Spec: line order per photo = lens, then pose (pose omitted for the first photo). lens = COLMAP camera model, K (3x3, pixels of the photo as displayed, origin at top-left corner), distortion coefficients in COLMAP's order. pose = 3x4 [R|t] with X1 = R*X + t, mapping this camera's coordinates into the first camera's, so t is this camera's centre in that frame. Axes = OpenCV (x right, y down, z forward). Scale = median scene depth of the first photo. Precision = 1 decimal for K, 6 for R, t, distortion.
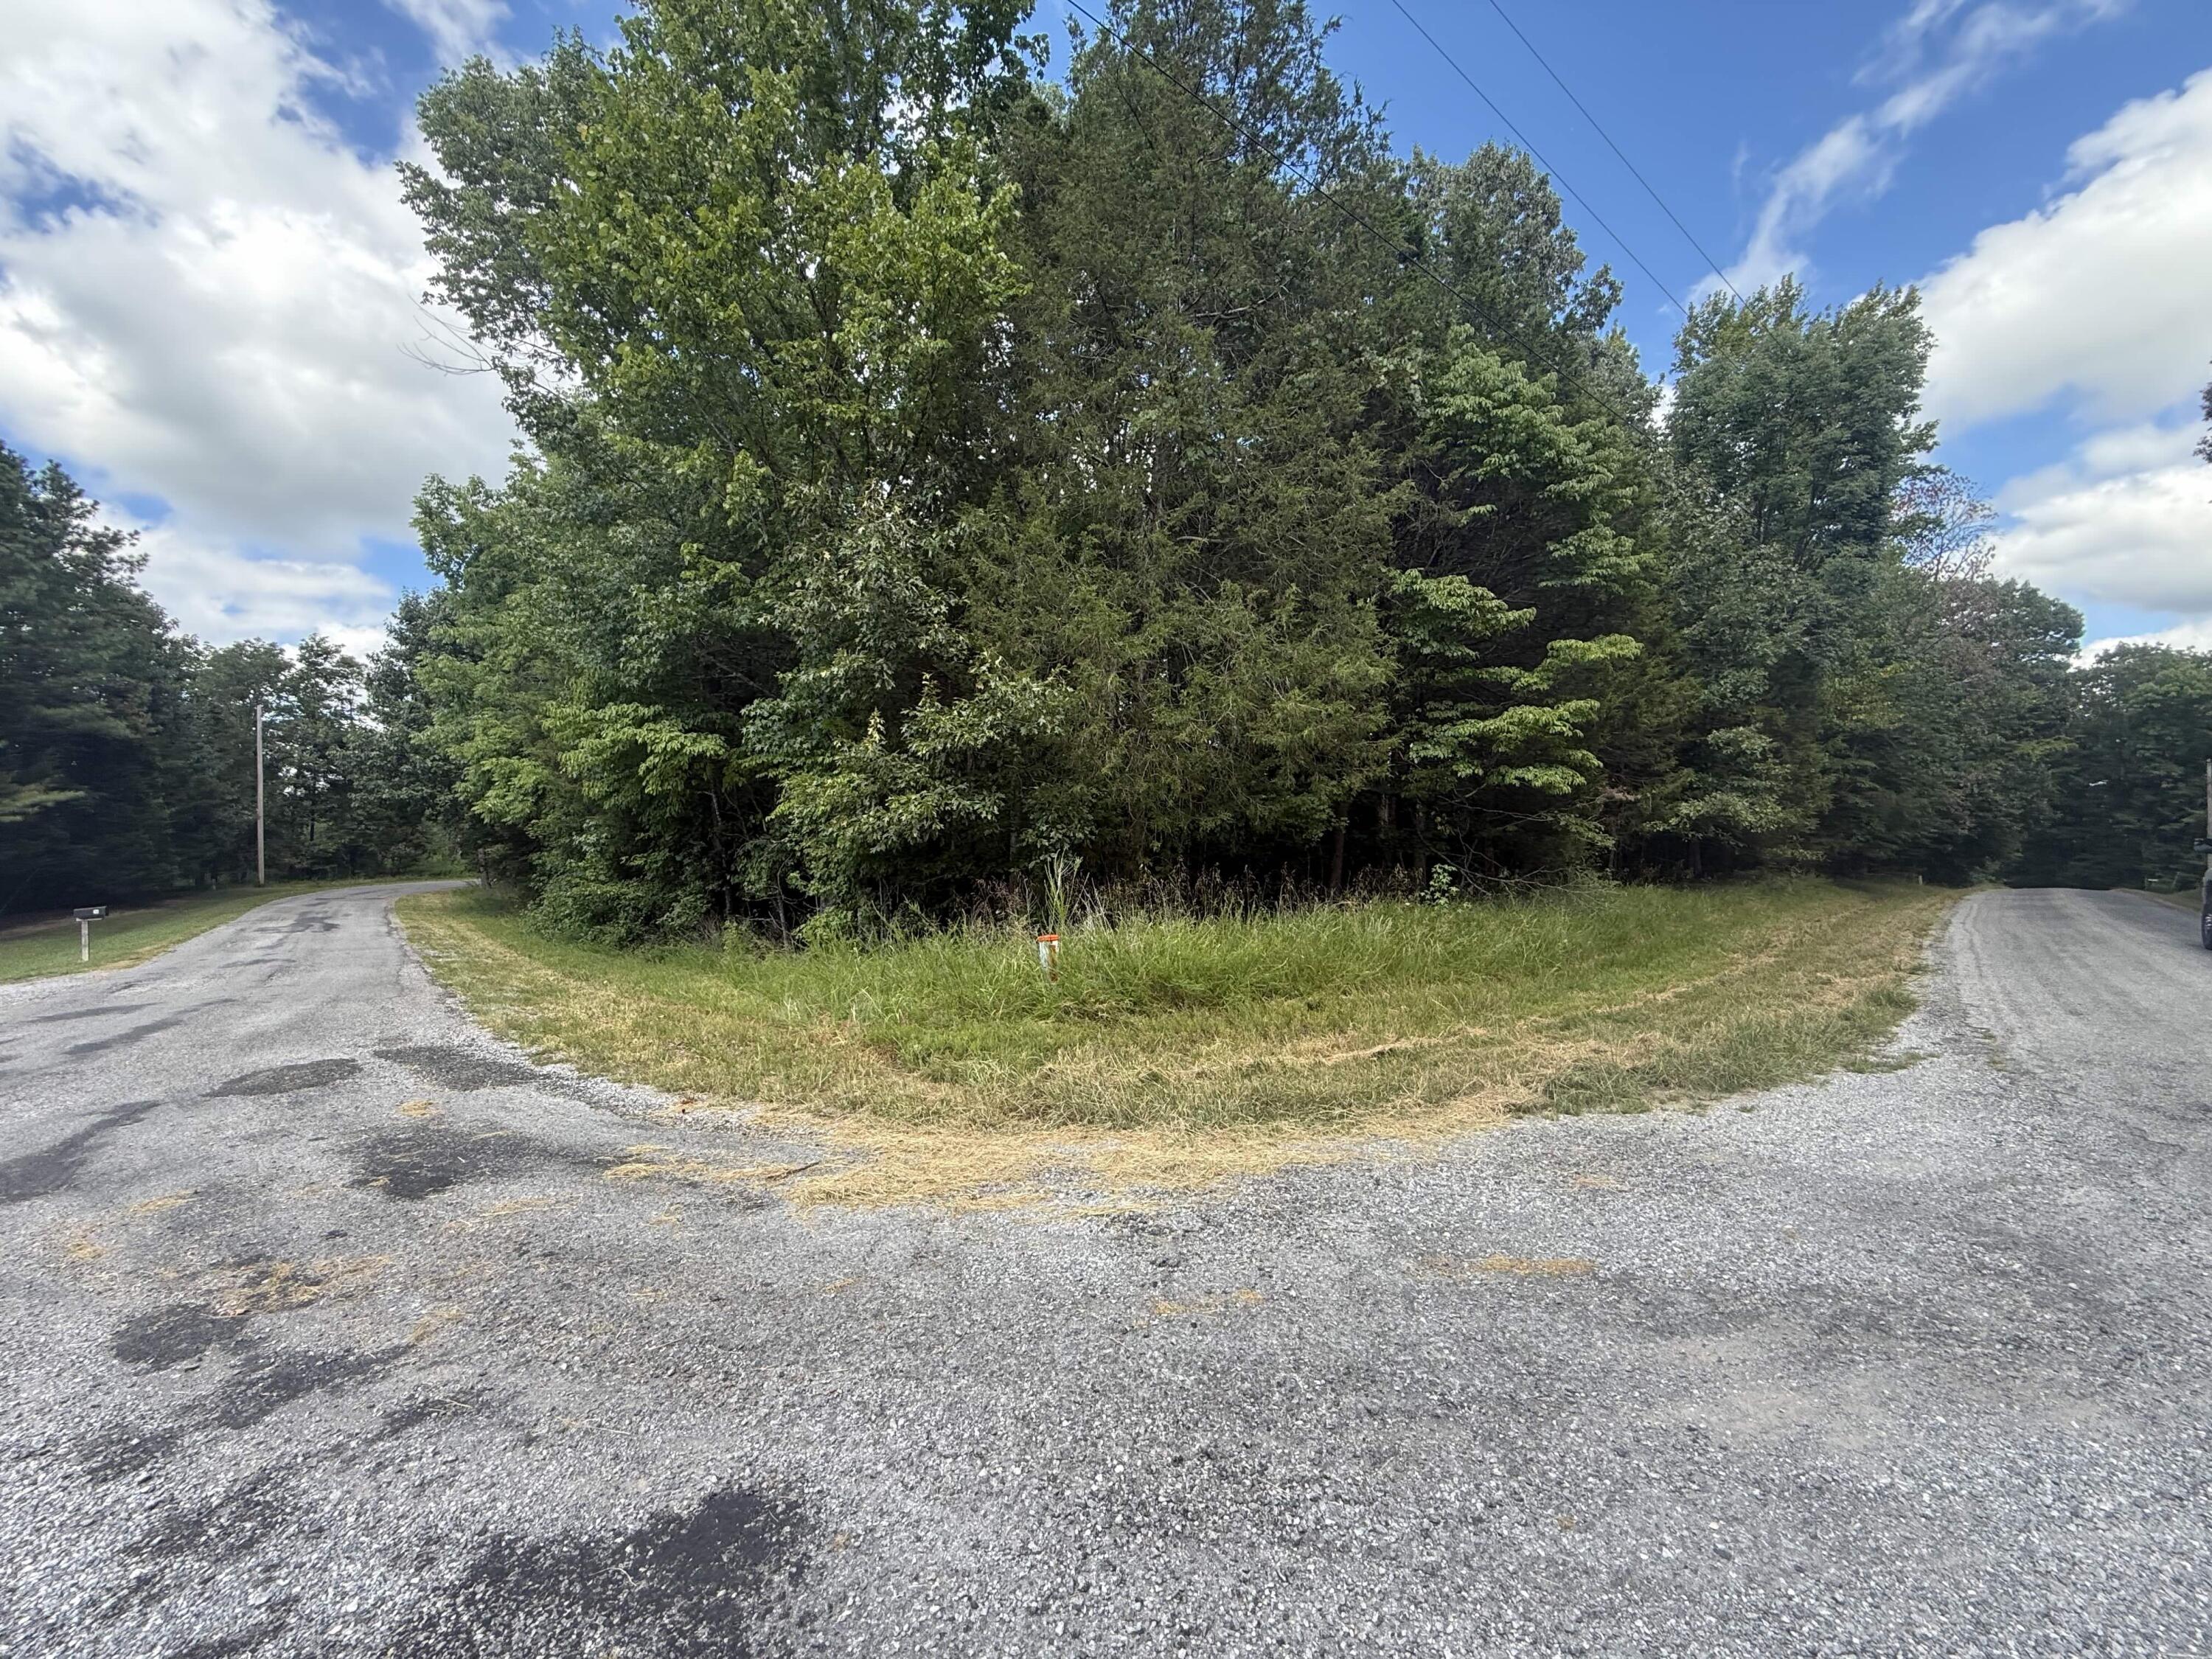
lens RADIAL K [[812.1, 0, 1106.0], [0, 812.1, 829.5], [0, 0, 1]] dist [-0.027524, 0.005322]
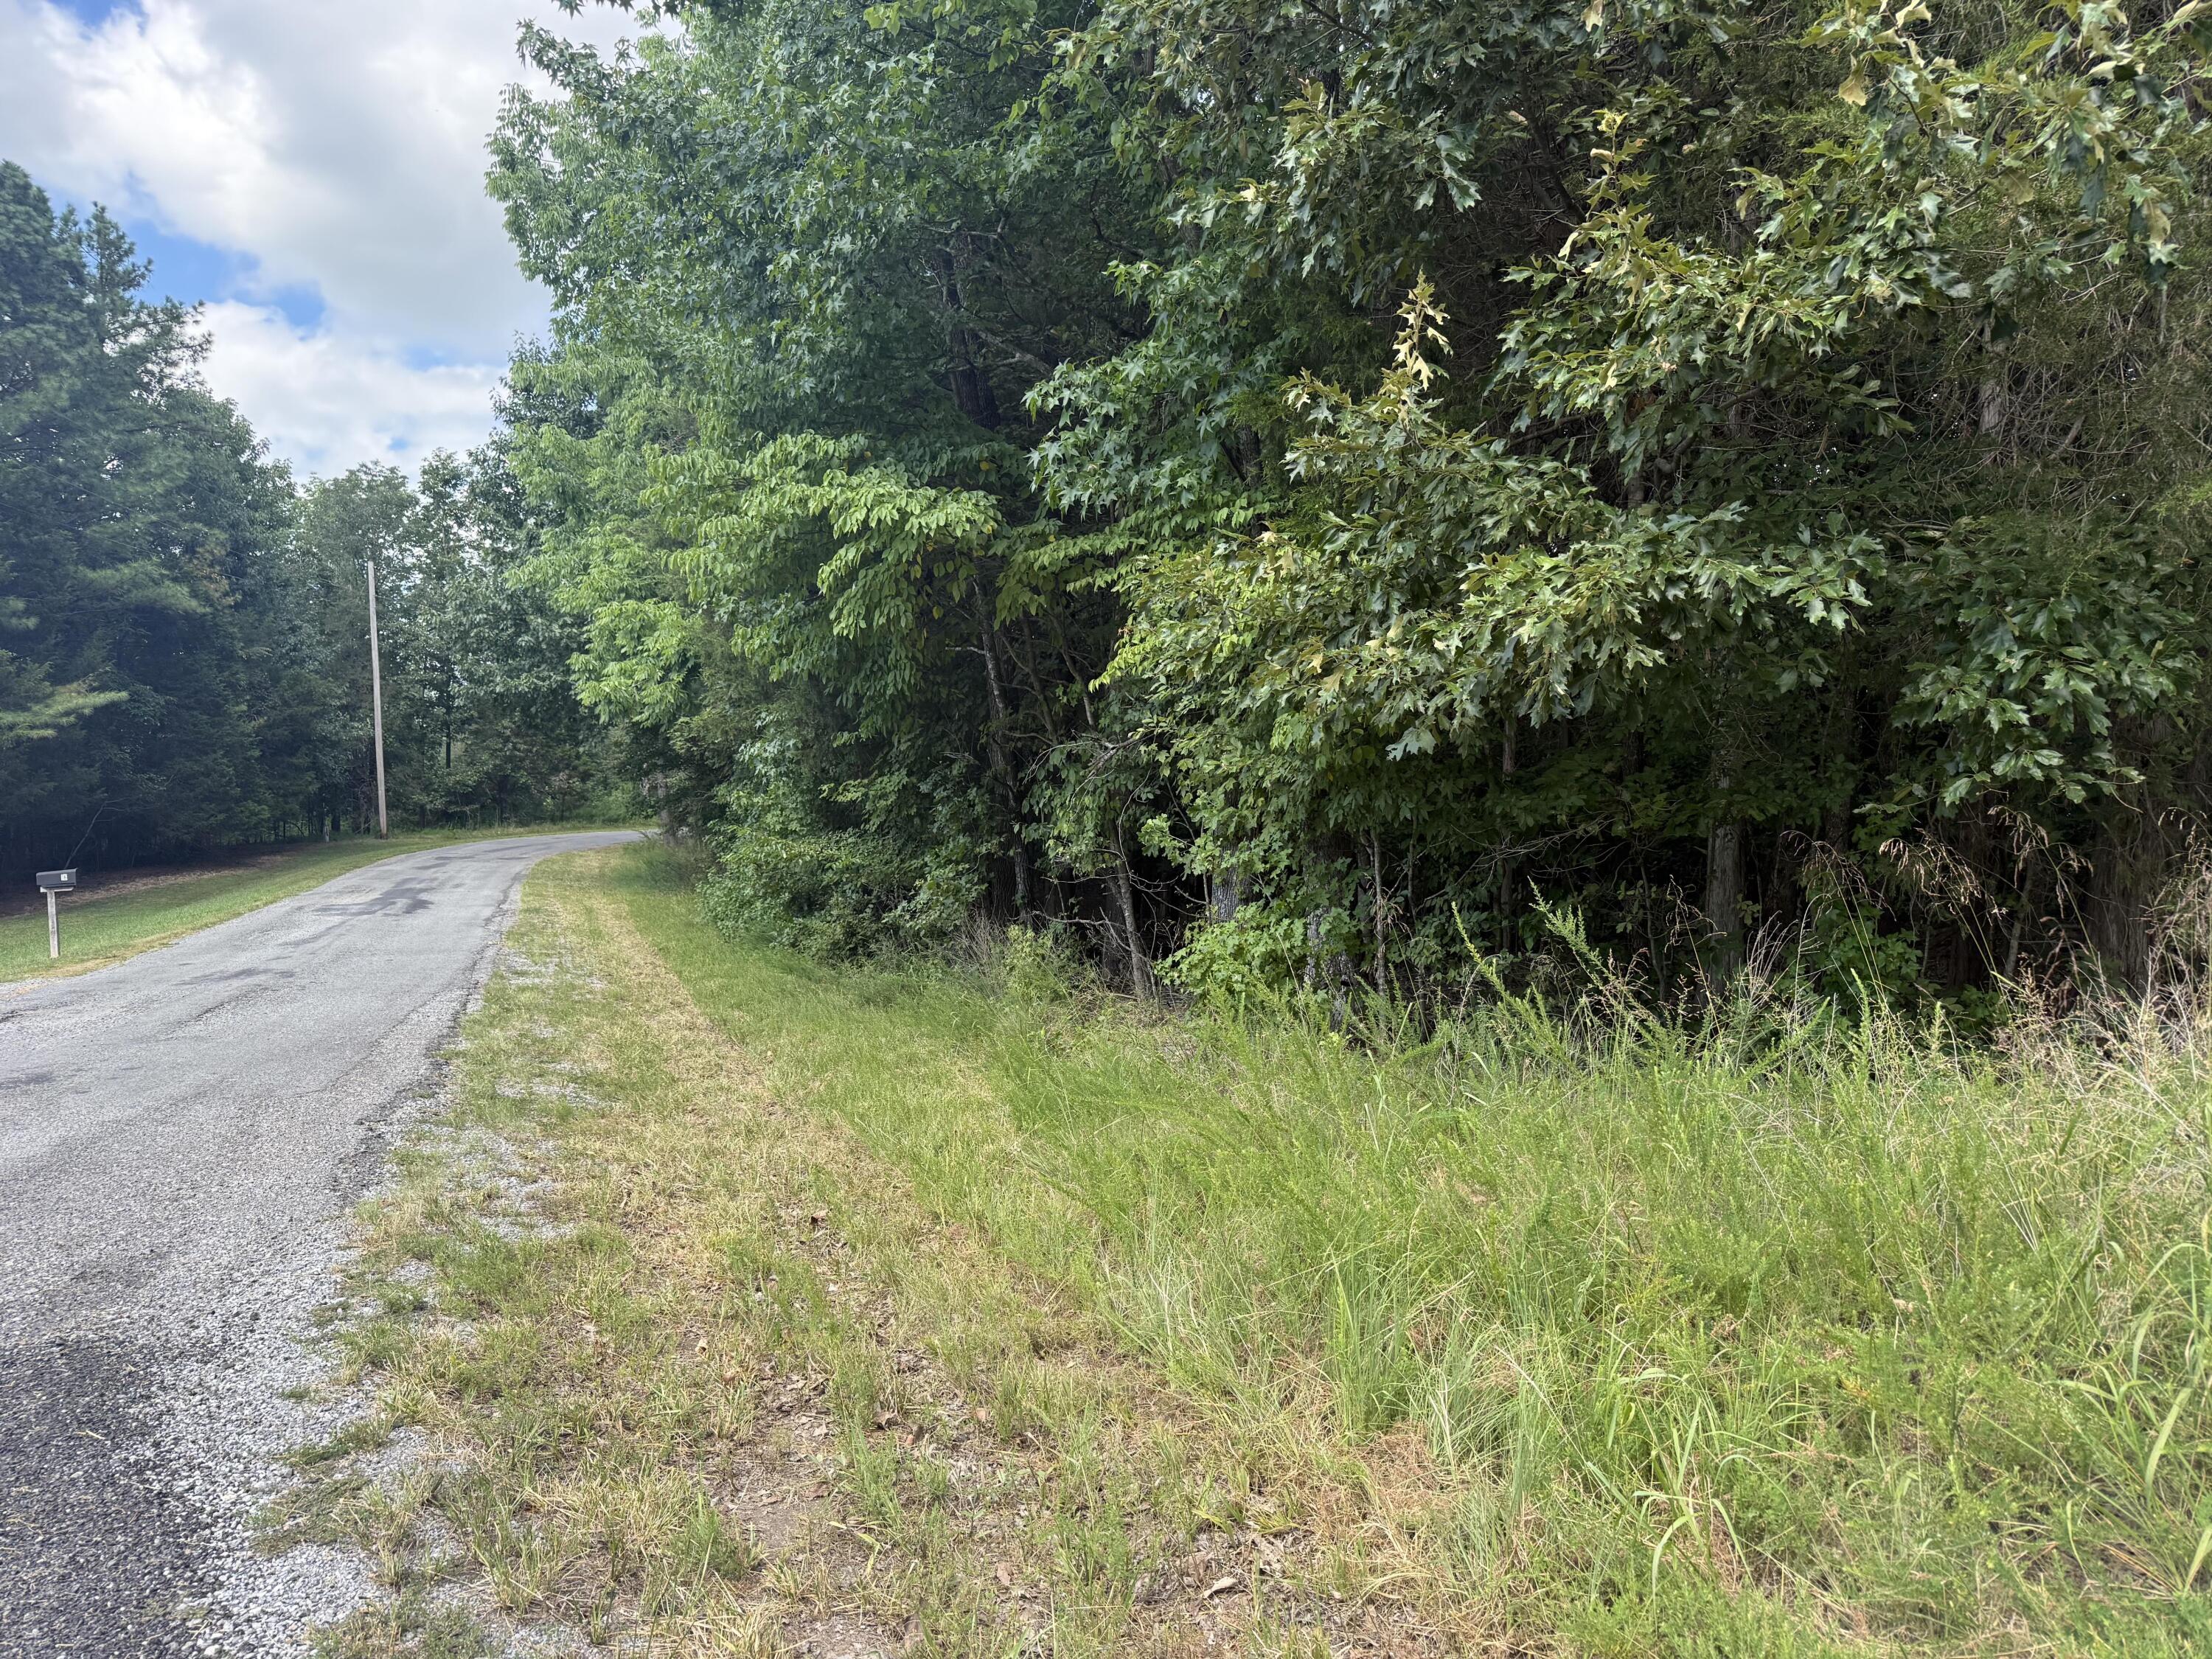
lens RADIAL K [[1588.0, 0, 1112.2], [0, 1588.0, 765.2], [0, 0, 1]] dist [-0.009406, 0.000249]
pose [[0.926035, -0.006824, -0.377376, -0.085255], [0.013518, 0.999795, 0.015092, 0.011779], [0.377195, -0.019077, 0.925937, 0.205047]]
